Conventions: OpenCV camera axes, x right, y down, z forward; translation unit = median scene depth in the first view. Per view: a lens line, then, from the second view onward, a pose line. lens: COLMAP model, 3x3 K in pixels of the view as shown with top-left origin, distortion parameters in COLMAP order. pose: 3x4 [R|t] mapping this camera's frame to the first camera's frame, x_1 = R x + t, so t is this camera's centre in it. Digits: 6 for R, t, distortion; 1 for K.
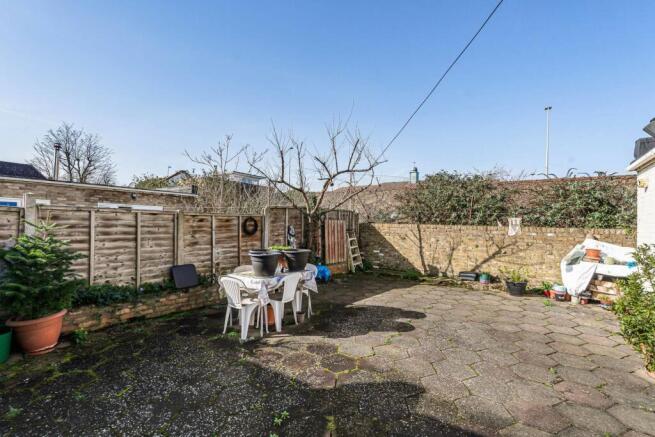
lens RADIAL K [[283.0, 0, 350.2], [0, 283.0, 223.9], [0, 0, 1]] dist [-0.002856, -0.000187]
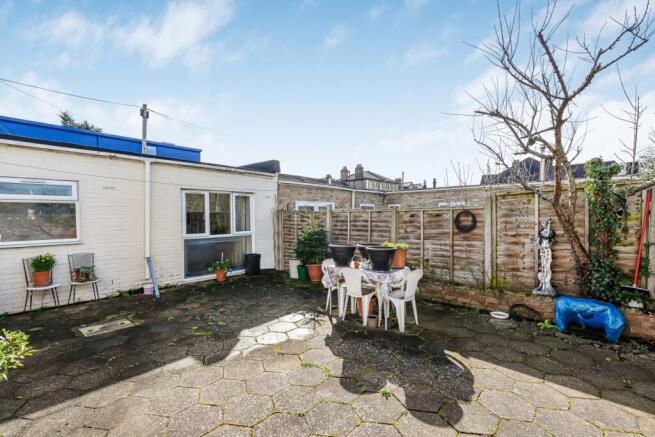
lens RADIAL K [[287.2, 0, 280.2], [0, 287.2, 218.0], [0, 0, 1]] dist [-0.001209, -0.000125]
pose [[-0.195401, -0.014997, -0.980609, 0.719358], [0.001401, 0.999878, -0.015571, 0.012422], [0.980723, -0.004416, -0.195356, 0.820352]]
